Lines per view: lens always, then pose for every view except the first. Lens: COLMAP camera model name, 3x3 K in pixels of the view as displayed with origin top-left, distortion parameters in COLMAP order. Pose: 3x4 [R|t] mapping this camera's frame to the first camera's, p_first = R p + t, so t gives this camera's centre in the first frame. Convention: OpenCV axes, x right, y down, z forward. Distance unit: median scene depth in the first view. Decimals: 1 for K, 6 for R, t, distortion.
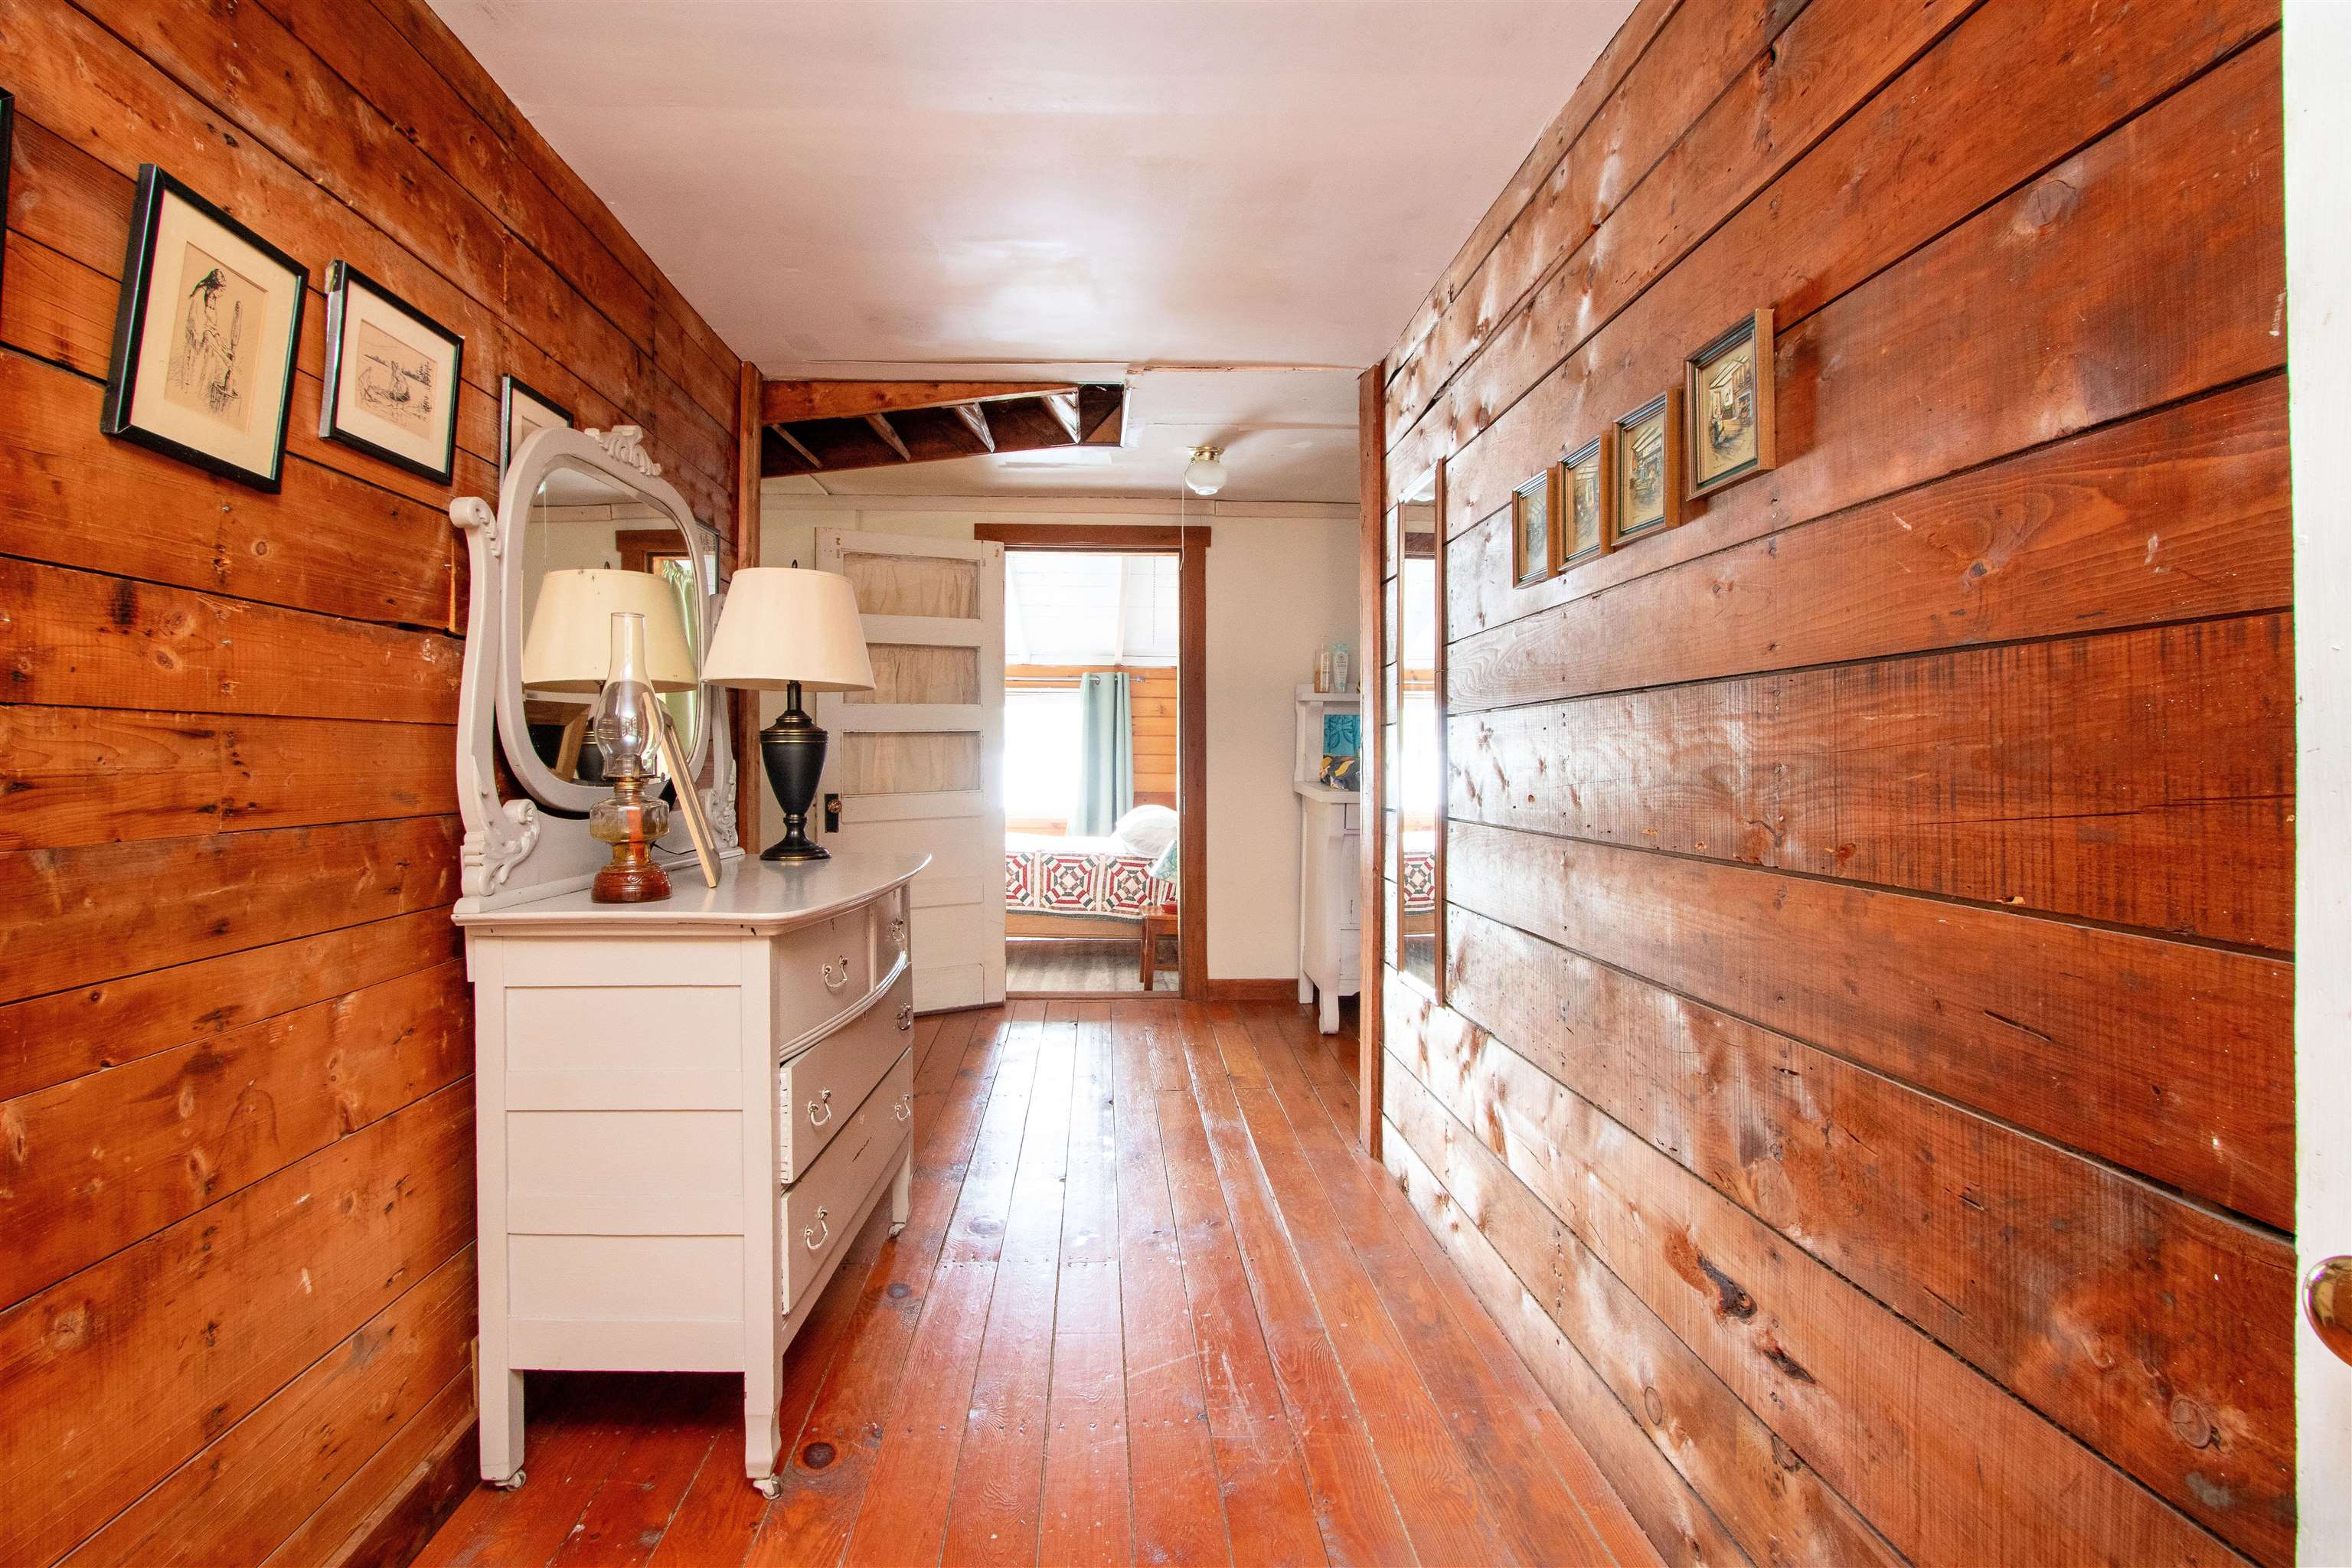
lens RADIAL K [[1111.5, 0, 1174.3], [0, 1111.5, 776.0], [0, 0, 1]] dist [-0.019897, 0.004649]
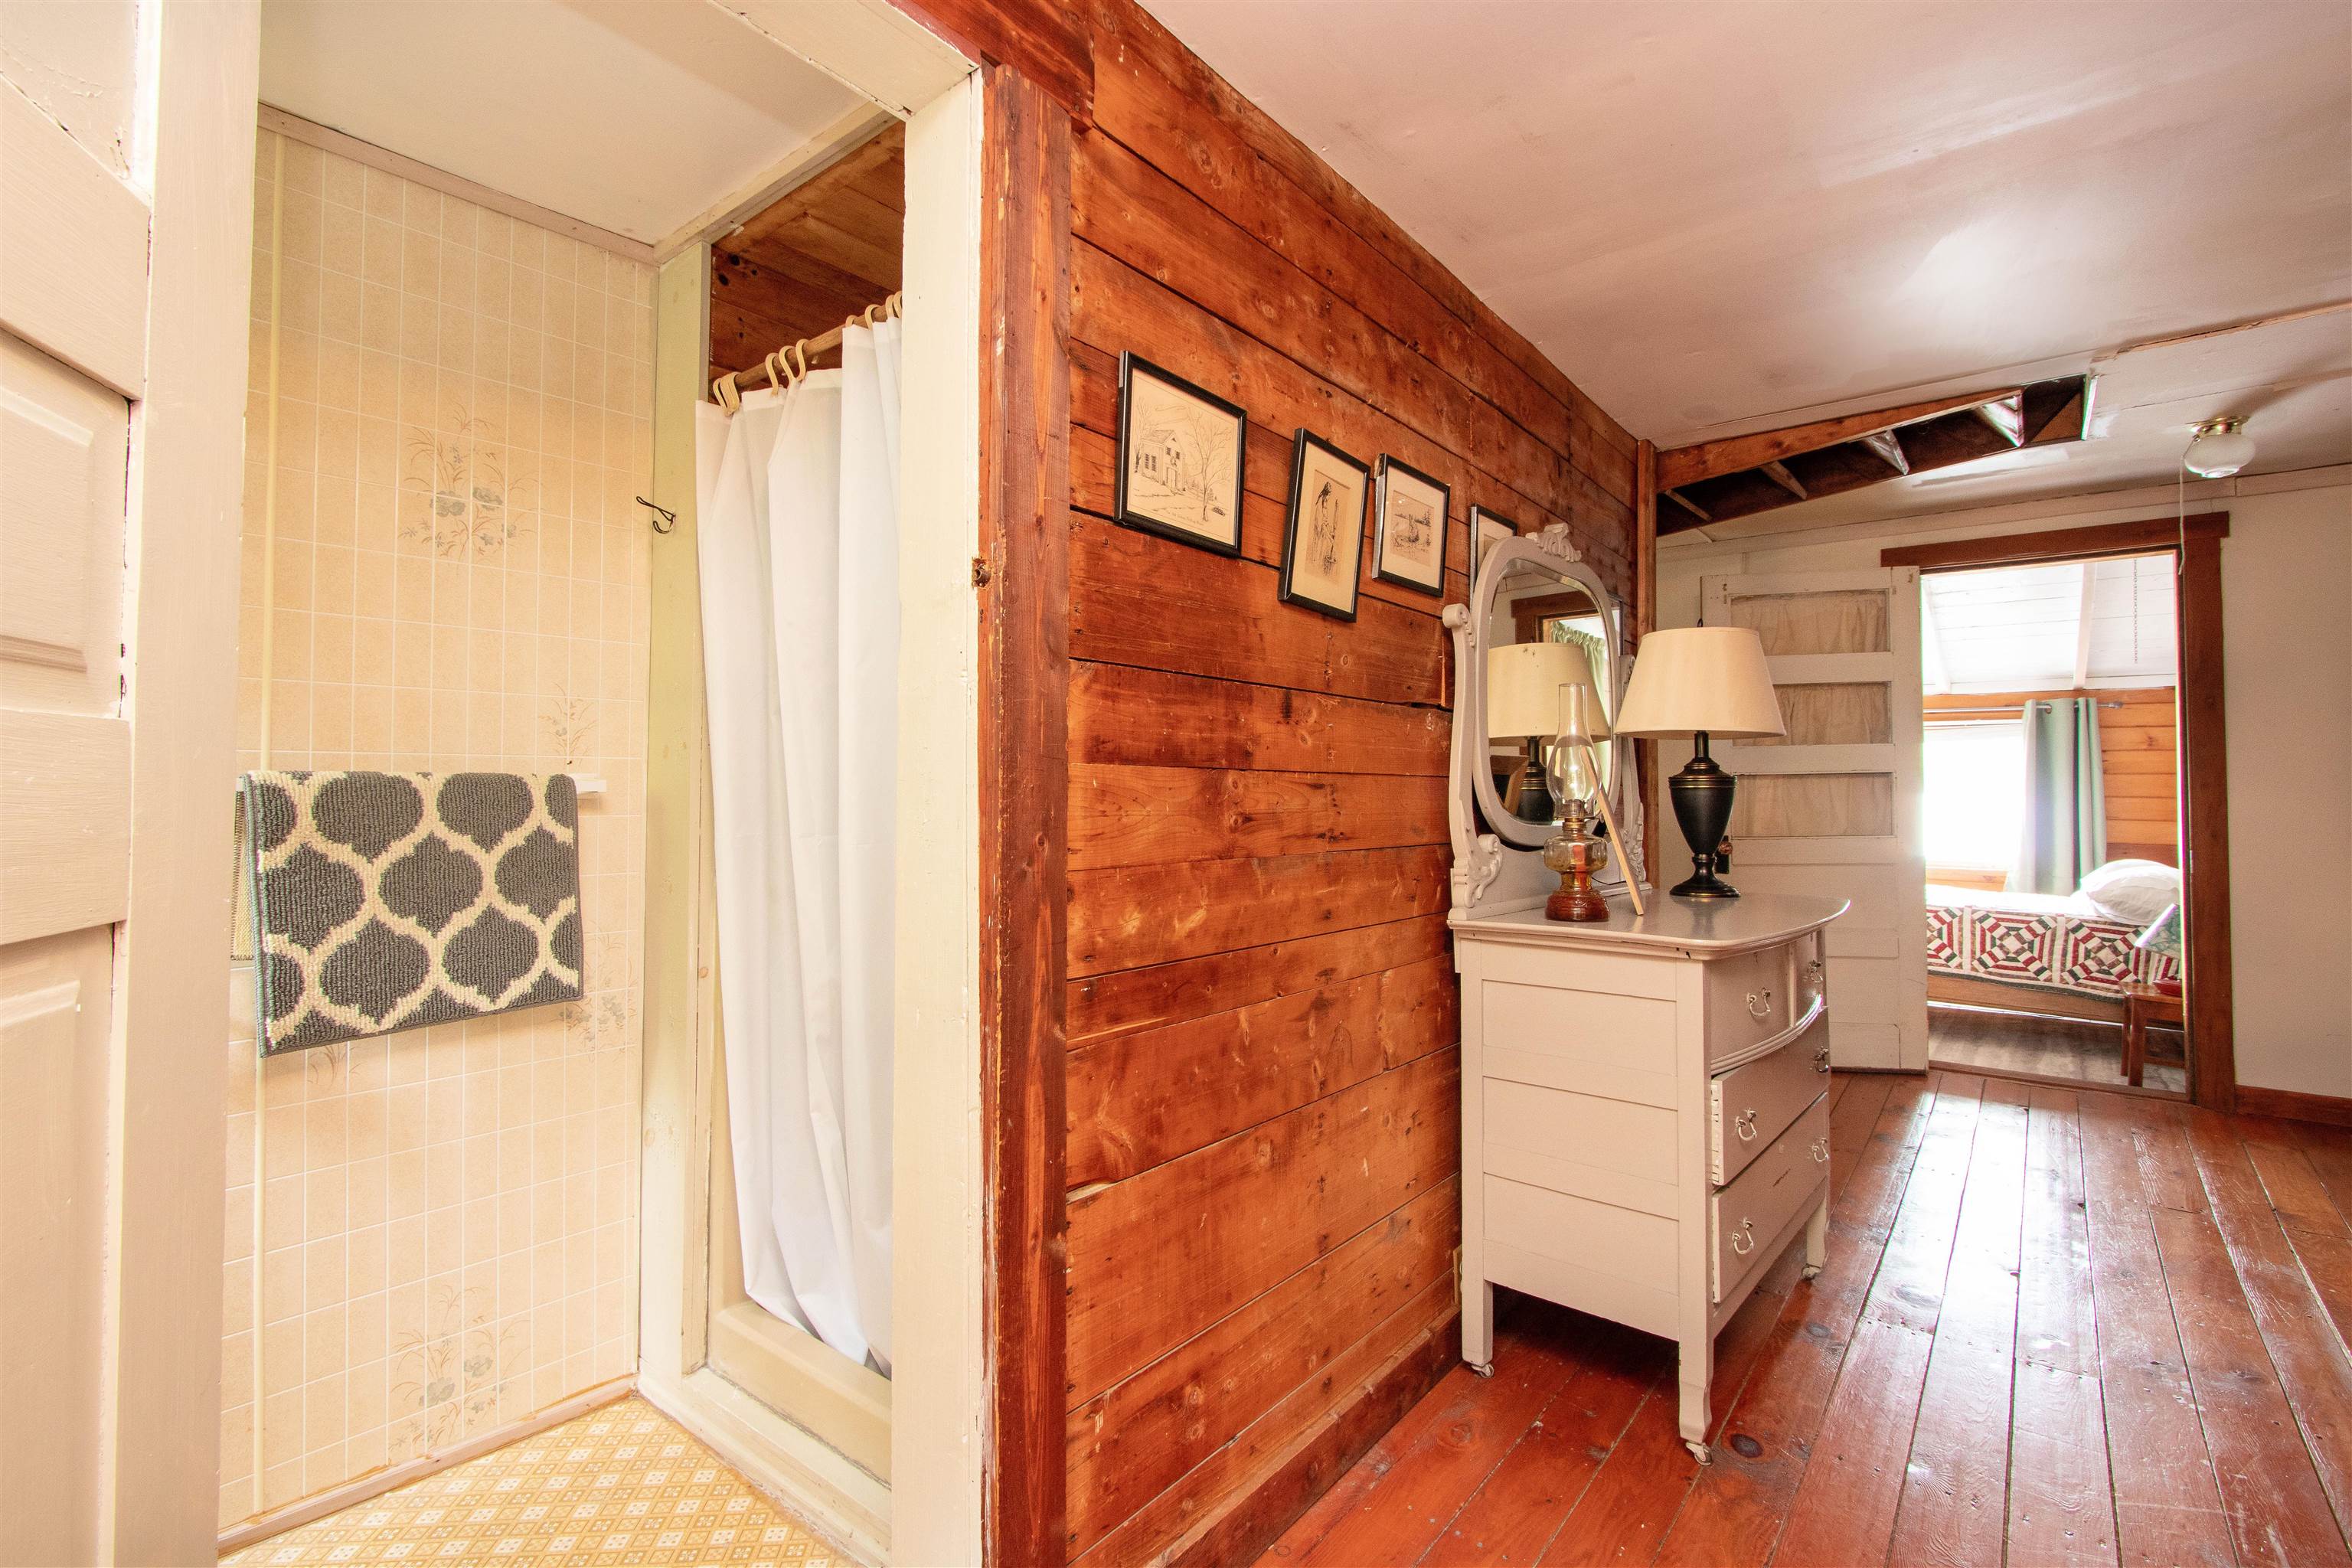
lens RADIAL K [[1071.7, 0, 1177.4], [0, 1071.7, 771.8], [0, 0, 1]] dist [-0.021740, 0.004061]
pose [[0.728470, -0.014472, -0.684925, -0.005101], [-0.013962, 0.999256, -0.035963, -0.001056], [0.684935, 0.035761, 0.727726, -0.113778]]
